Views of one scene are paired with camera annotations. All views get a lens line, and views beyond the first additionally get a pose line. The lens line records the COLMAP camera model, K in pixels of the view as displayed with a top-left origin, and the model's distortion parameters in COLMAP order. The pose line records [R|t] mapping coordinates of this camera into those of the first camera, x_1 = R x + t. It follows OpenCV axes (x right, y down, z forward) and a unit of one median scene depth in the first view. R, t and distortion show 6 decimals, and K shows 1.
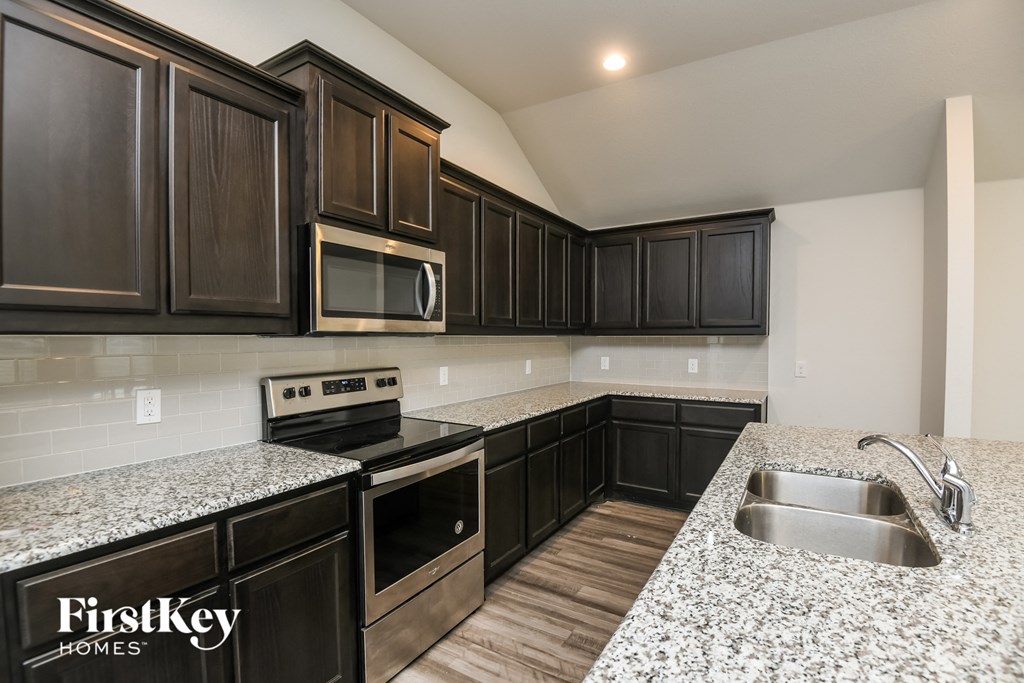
lens RADIAL K [[472.6, 0, 518.8], [0, 472.6, 351.5], [0, 0, 1]] dist [-0.029293, -0.005271]
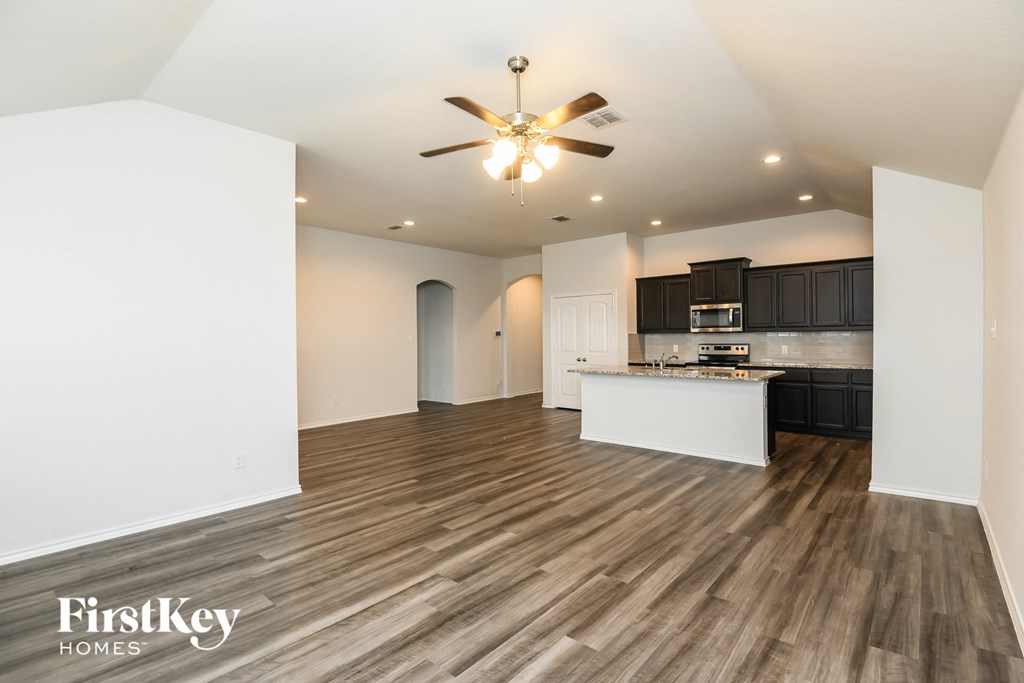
lens RADIAL K [[472.6, 0, 507.4], [0, 472.6, 341.0], [0, 0, 1]] dist [-0.029293, -0.005271]
pose [[-0.181863, 0.012081, -0.983250, 3.031558], [-0.019253, 0.999689, 0.015844, 0.001568], [0.983135, 0.021812, -0.181574, 0.134530]]
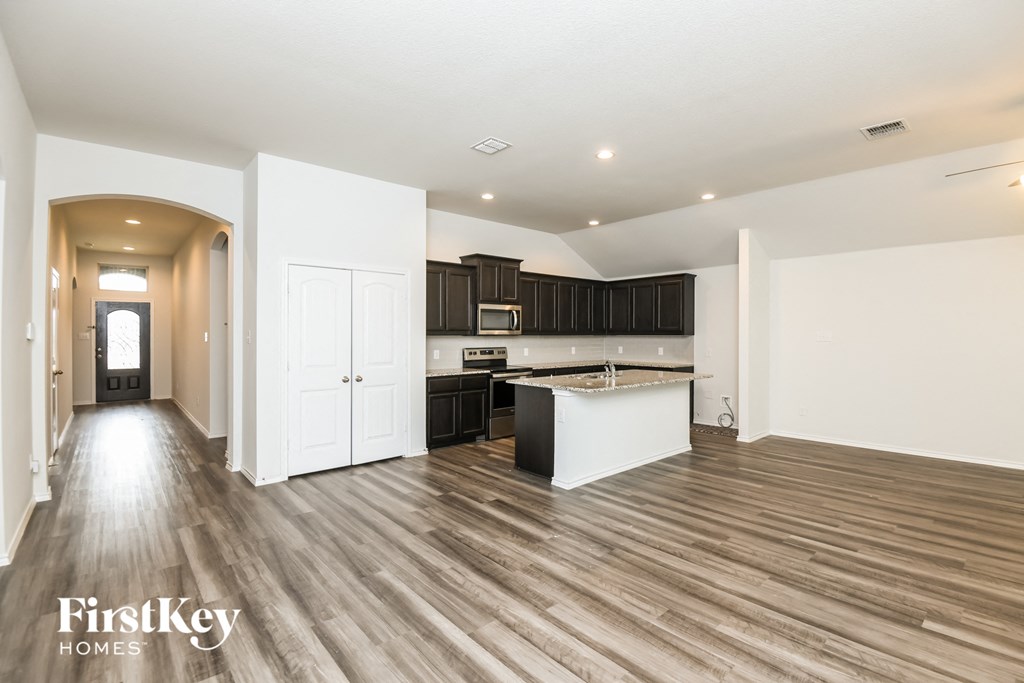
lens RADIAL K [[472.6, 0, 507.6], [0, 472.6, 334.1], [0, 0, 1]] dist [-0.029293, -0.005271]
pose [[0.947409, 0.001294, -0.320024, 0.694062], [-0.011438, 0.999490, -0.029819, 0.043889], [0.319822, 0.031912, 0.946940, -1.753407]]
